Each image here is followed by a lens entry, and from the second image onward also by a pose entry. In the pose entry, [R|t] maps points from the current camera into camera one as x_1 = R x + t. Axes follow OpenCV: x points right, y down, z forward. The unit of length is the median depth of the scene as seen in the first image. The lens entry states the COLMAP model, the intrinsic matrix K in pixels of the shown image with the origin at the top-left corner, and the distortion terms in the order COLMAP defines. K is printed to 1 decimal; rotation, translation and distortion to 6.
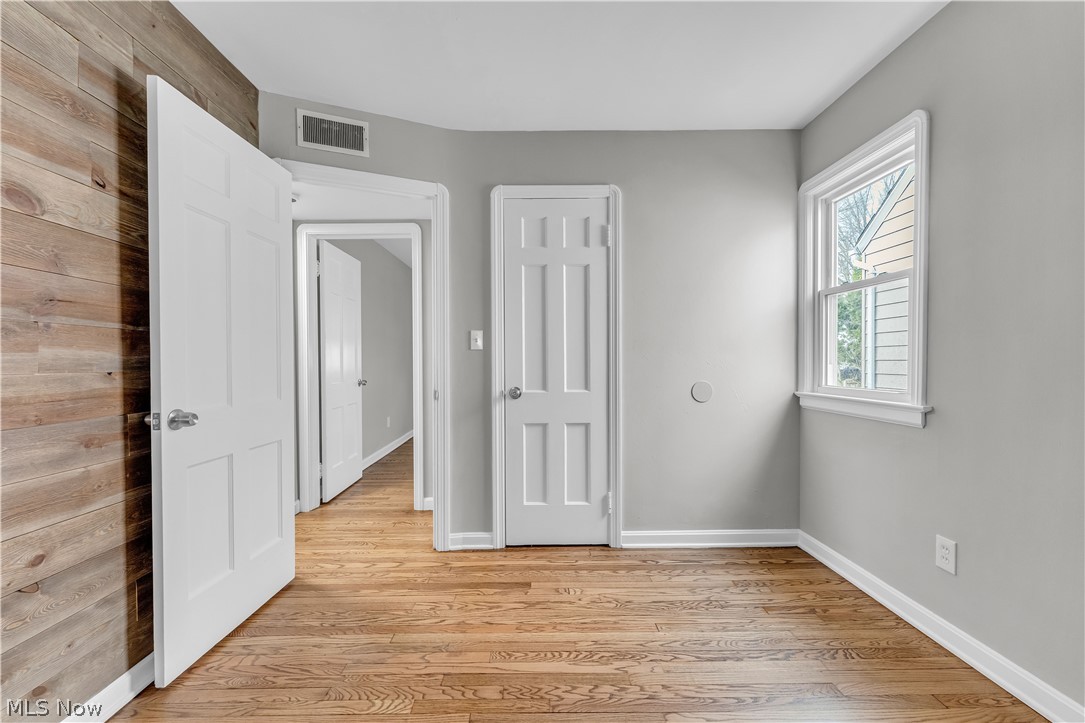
lens RADIAL K [[444.4, 0, 536.4], [0, 444.4, 364.4], [0, 0, 1]] dist [0.001114, -0.000752]
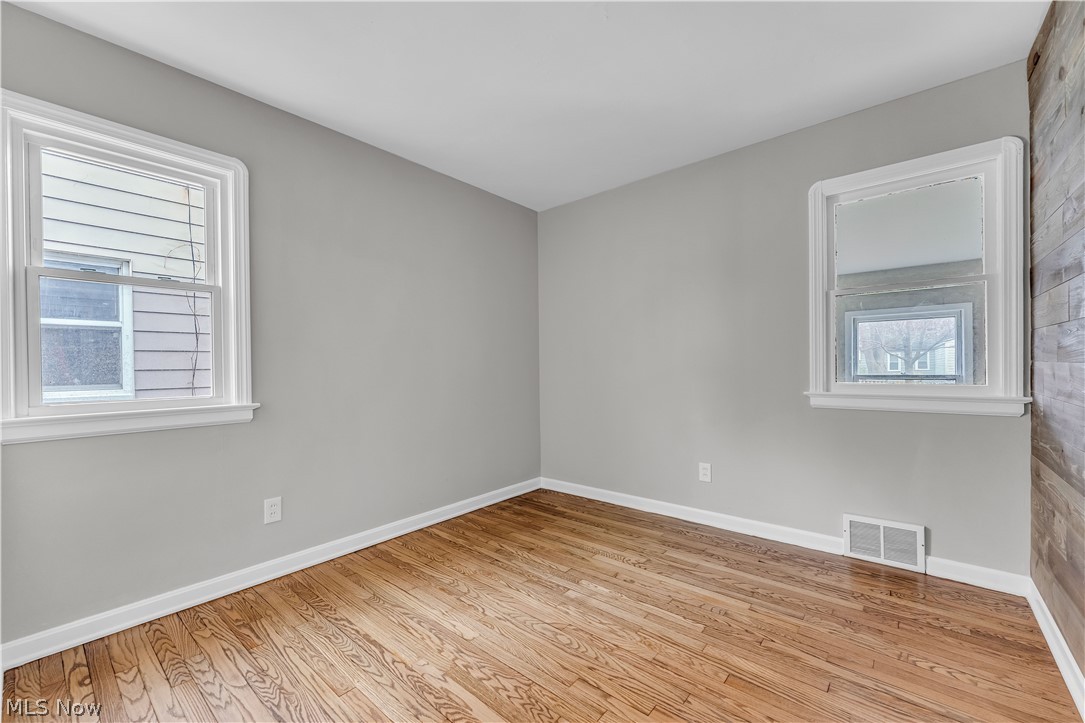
lens RADIAL K [[444.4, 0, 535.8], [0, 444.4, 364.3], [0, 0, 1]] dist [0.001114, -0.000752]
pose [[-0.752666, 0.013856, 0.658257, -0.547304], [0.019482, 0.999809, 0.001231, -0.001435], [-0.658114, 0.013751, -0.752792, 1.418922]]
